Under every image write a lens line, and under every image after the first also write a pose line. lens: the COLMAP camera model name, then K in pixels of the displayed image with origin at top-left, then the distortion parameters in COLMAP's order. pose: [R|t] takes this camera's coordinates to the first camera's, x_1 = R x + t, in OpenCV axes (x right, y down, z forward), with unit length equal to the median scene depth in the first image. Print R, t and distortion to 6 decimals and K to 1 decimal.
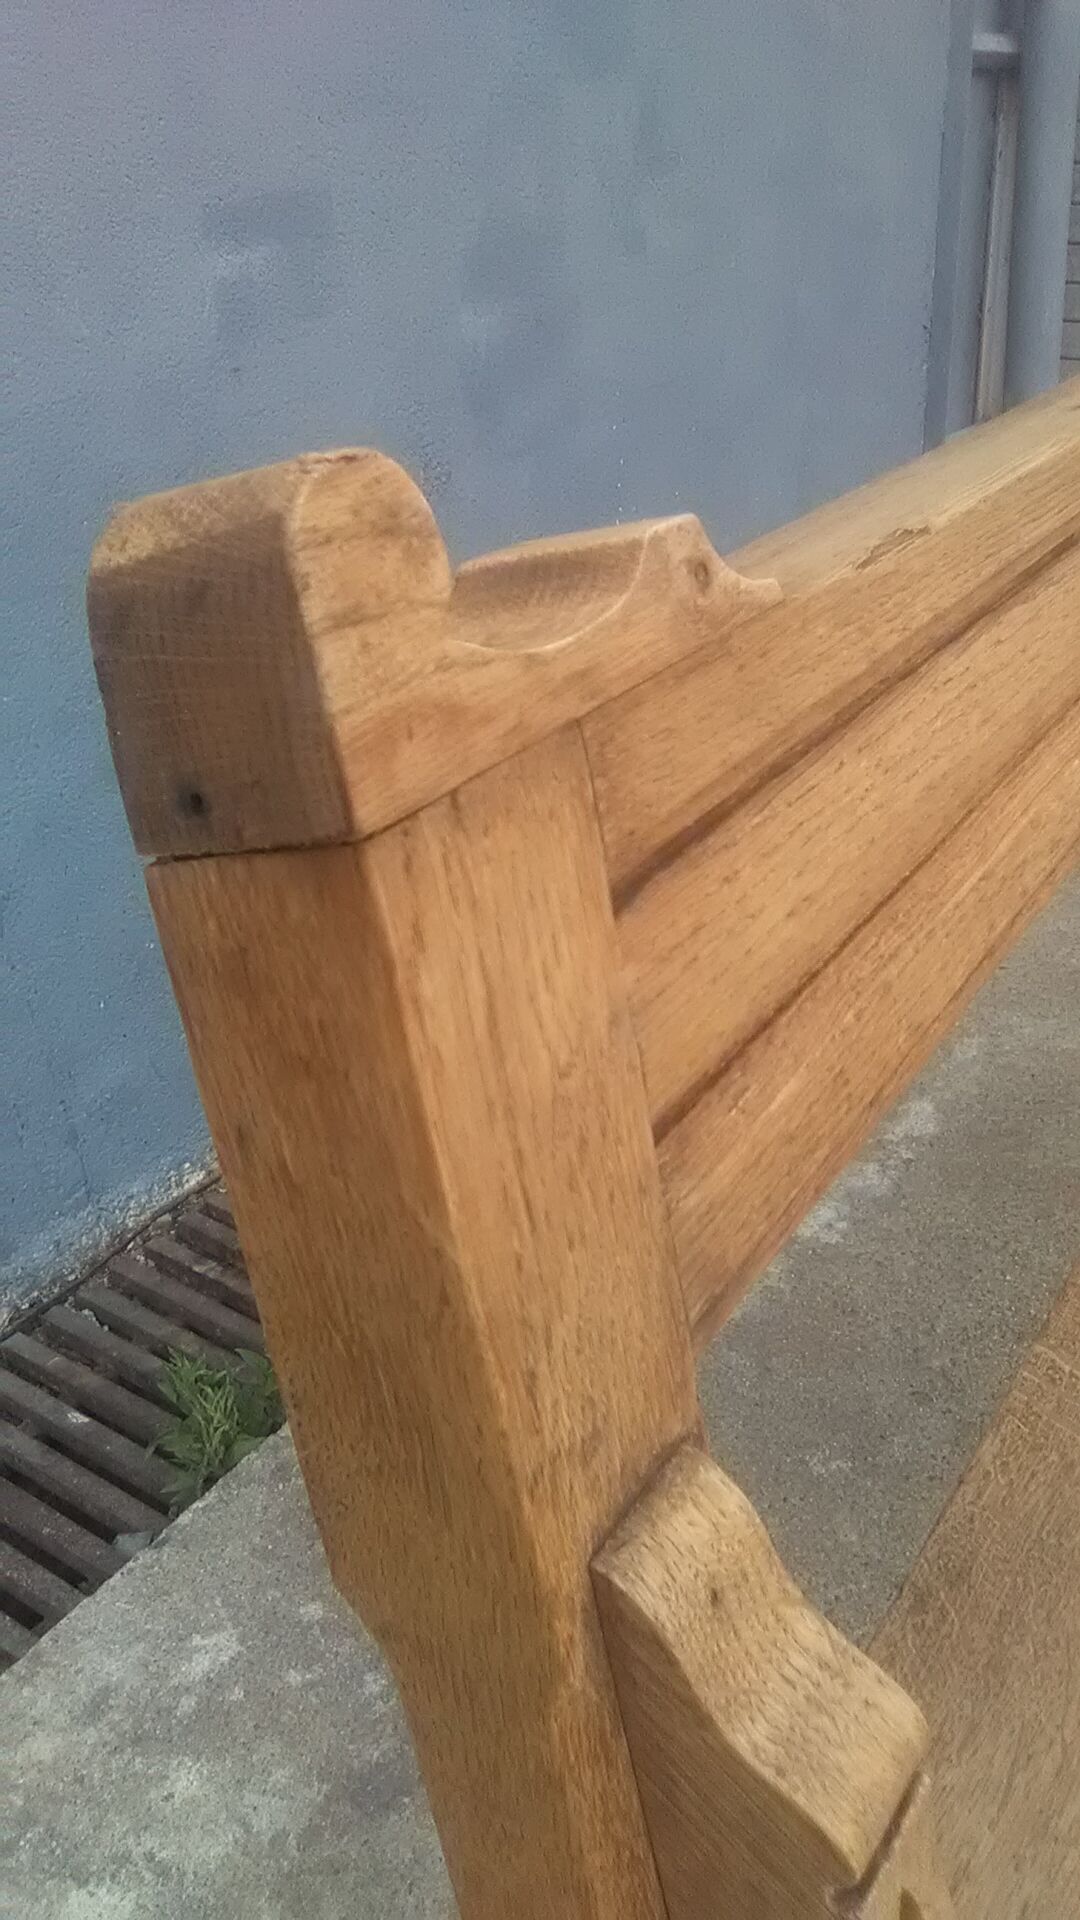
lens RADIAL K [[1619.6, 0, 556.1], [0, 1619.6, 958.1], [0, 0, 1]] dist [-0.057608, 0.006371]
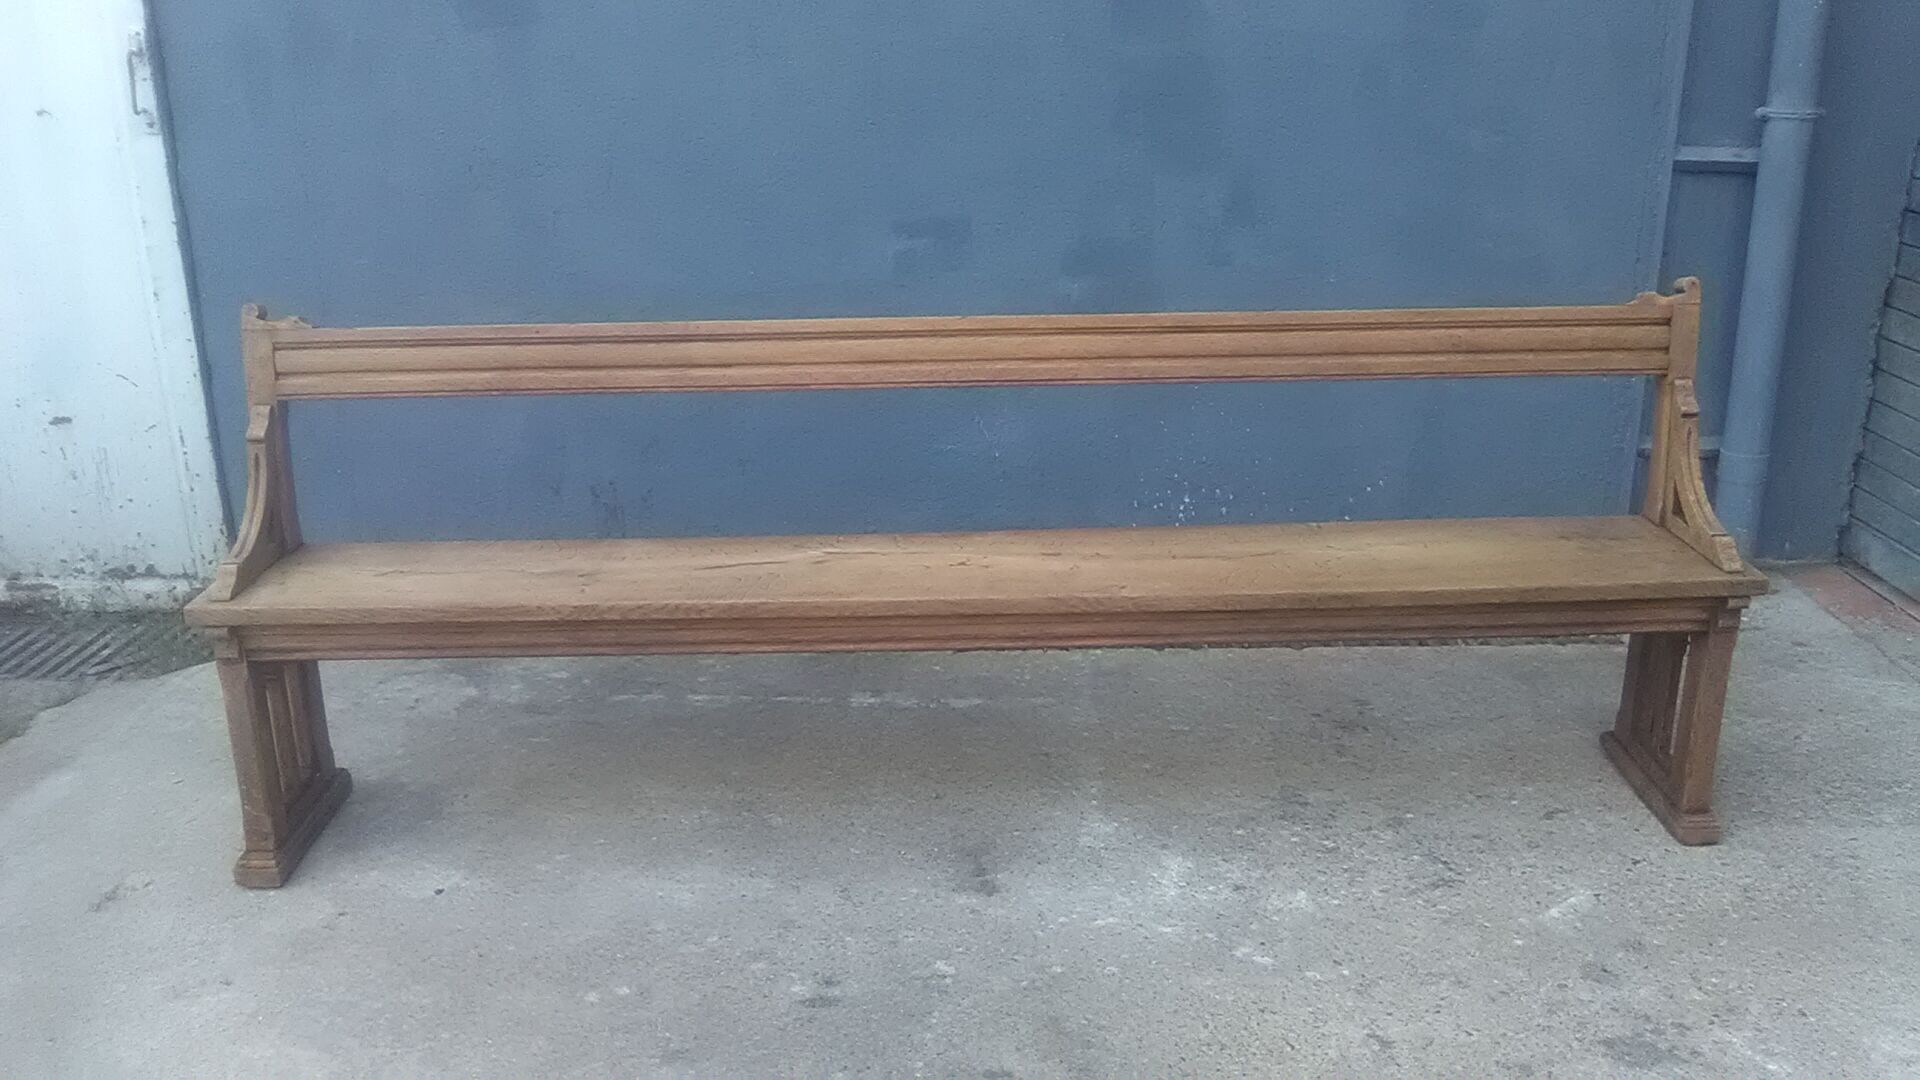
lens RADIAL K [[1619.6, 0, 922.0], [0, 1619.6, 505.1], [0, 0, 1]] dist [-0.057608, 0.006371]
pose [[0.553571, 0.288751, -0.781142, 2.481411], [-0.401617, 0.914253, 0.053342, -0.307214], [0.729564, 0.284191, 0.622071, -0.491365]]
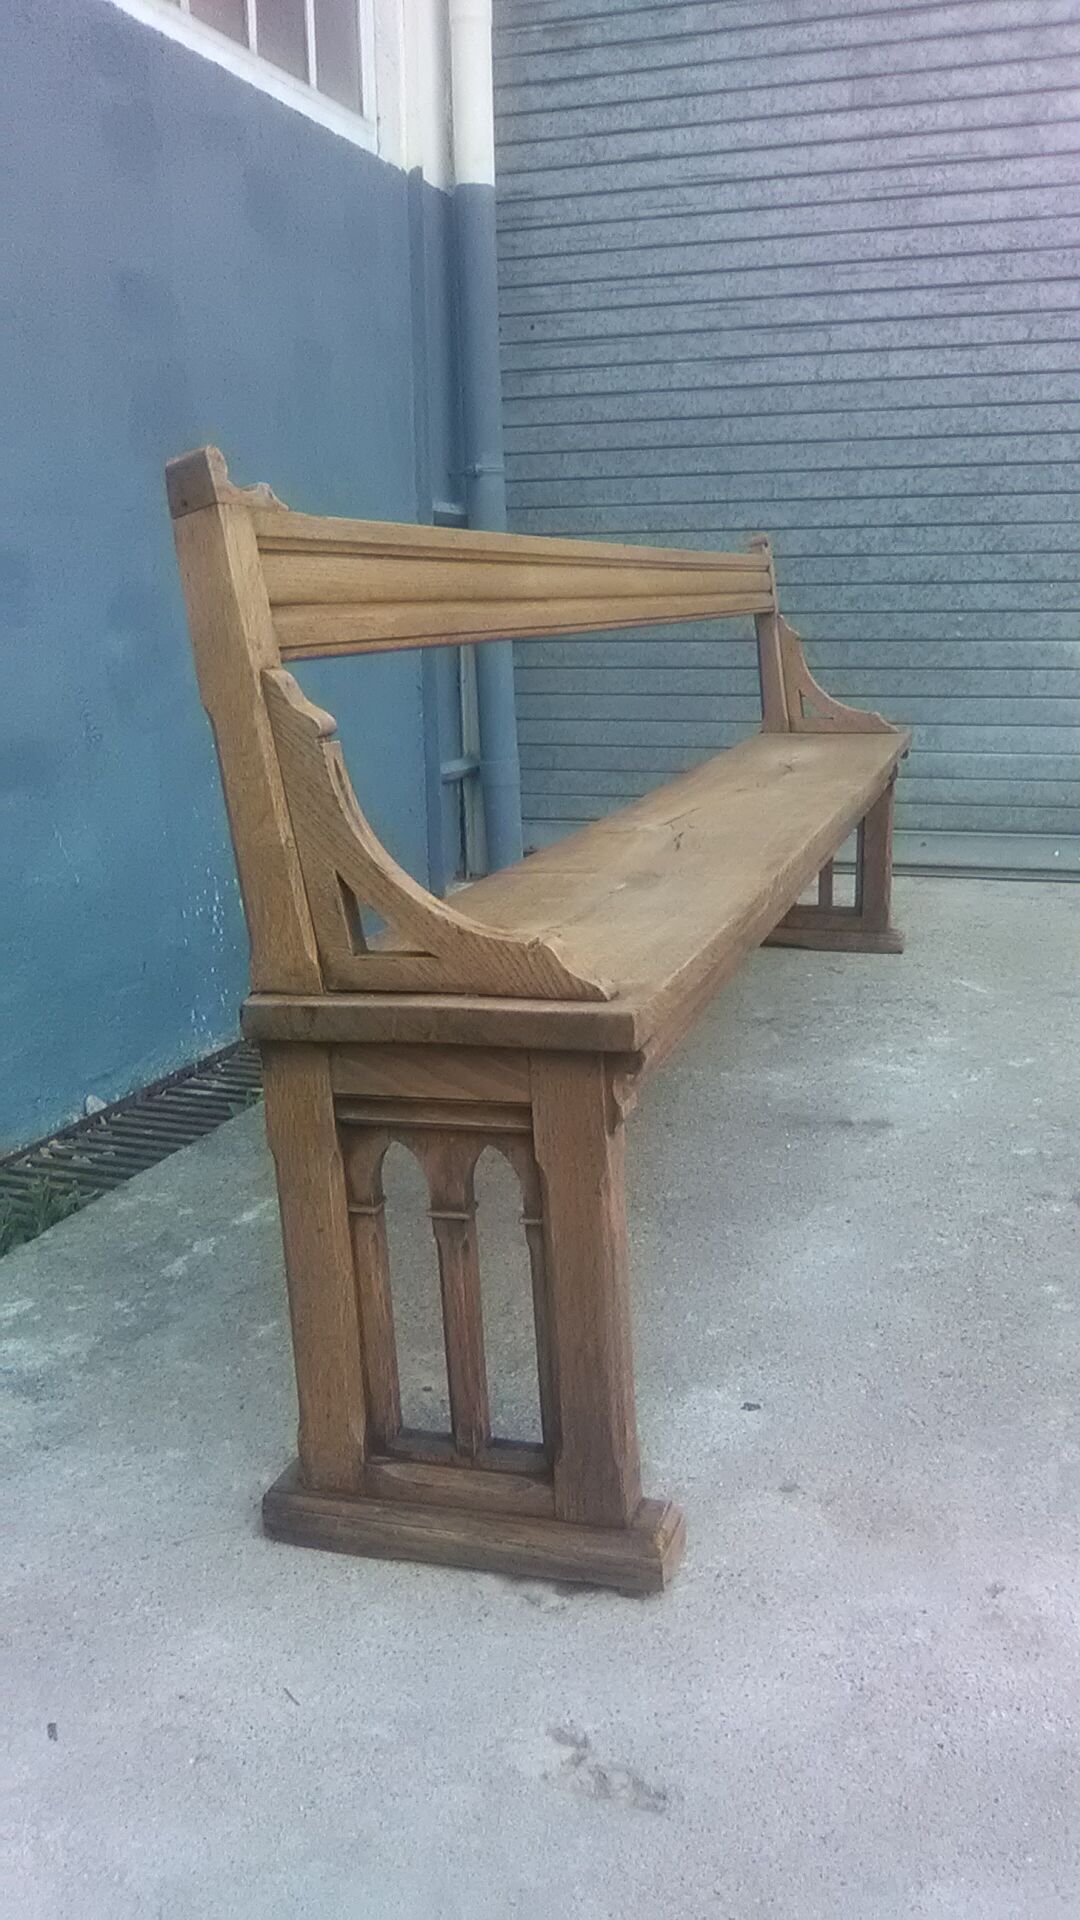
lens RADIAL K [[1619.6, 0, 573.5], [0, 1619.6, 944.1], [0, 0, 1]] dist [-0.057608, 0.006371]
pose [[0.961642, -0.041976, 0.271079, -0.096067], [0.116677, 0.956962, -0.265726, 0.581472], [-0.248258, 0.287161, 0.925152, -0.790051]]
